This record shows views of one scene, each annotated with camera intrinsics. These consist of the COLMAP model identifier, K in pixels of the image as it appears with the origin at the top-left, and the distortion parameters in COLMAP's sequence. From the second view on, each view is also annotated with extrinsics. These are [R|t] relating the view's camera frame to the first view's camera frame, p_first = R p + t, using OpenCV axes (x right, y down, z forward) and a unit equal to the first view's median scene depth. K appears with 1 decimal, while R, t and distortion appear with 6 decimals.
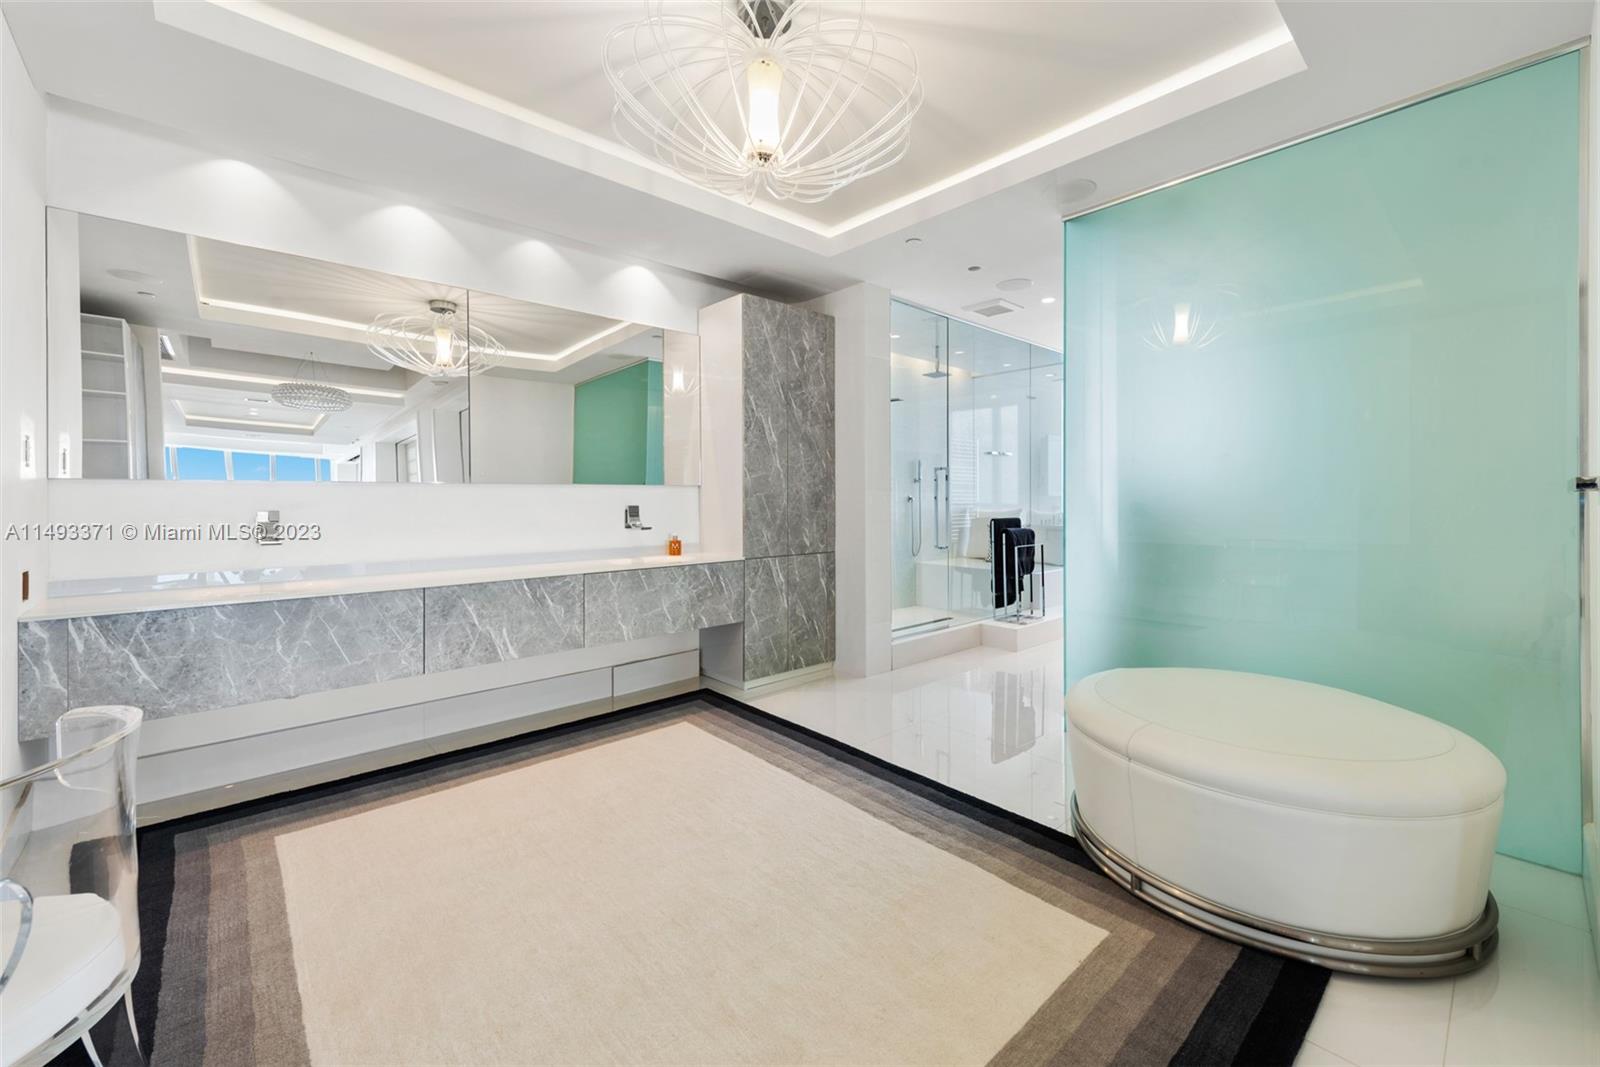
lens RADIAL K [[631.7, 0, 822.5], [0, 631.7, 534.3], [0, 0, 1]] dist [0.000953, 0.000063]
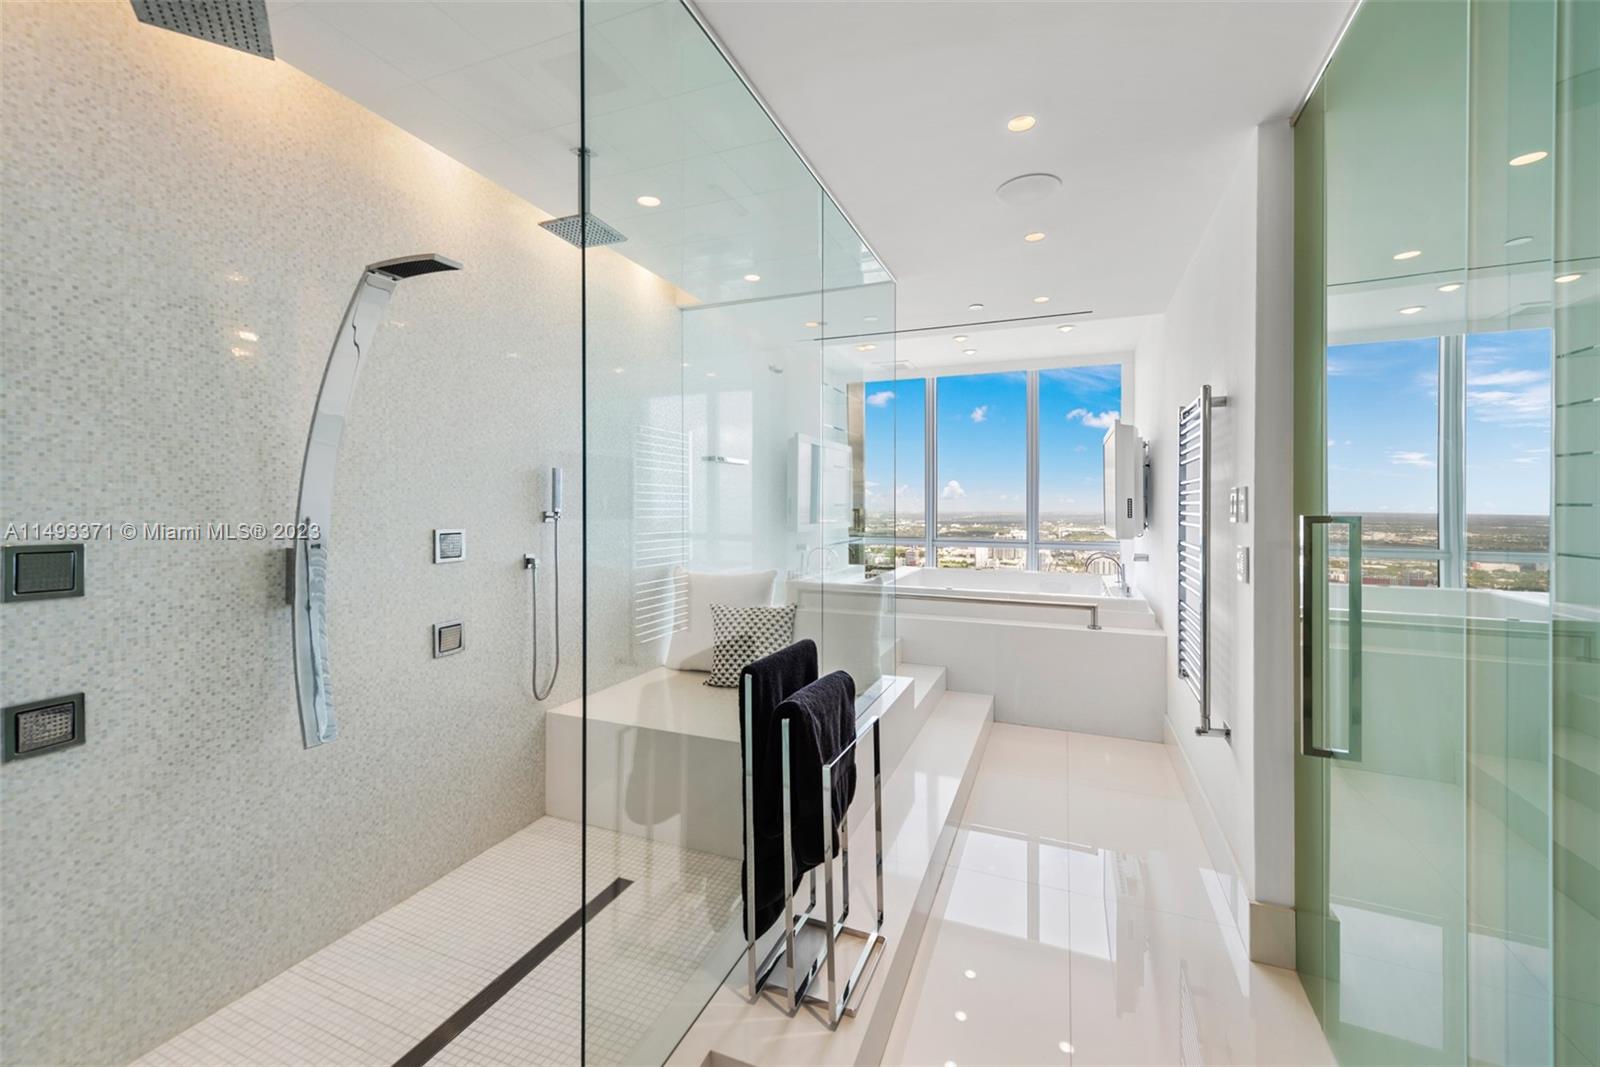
lens RADIAL K [[631.7, 0, 822.5], [0, 631.7, 534.3], [0, 0, 1]] dist [0.000953, 0.000063]
pose [[0.897126, 0.001447, 0.441773, 0.128527], [-0.000802, 0.999998, -0.001646, -0.073488], [-0.441774, 0.001123, 0.897126, 0.551187]]
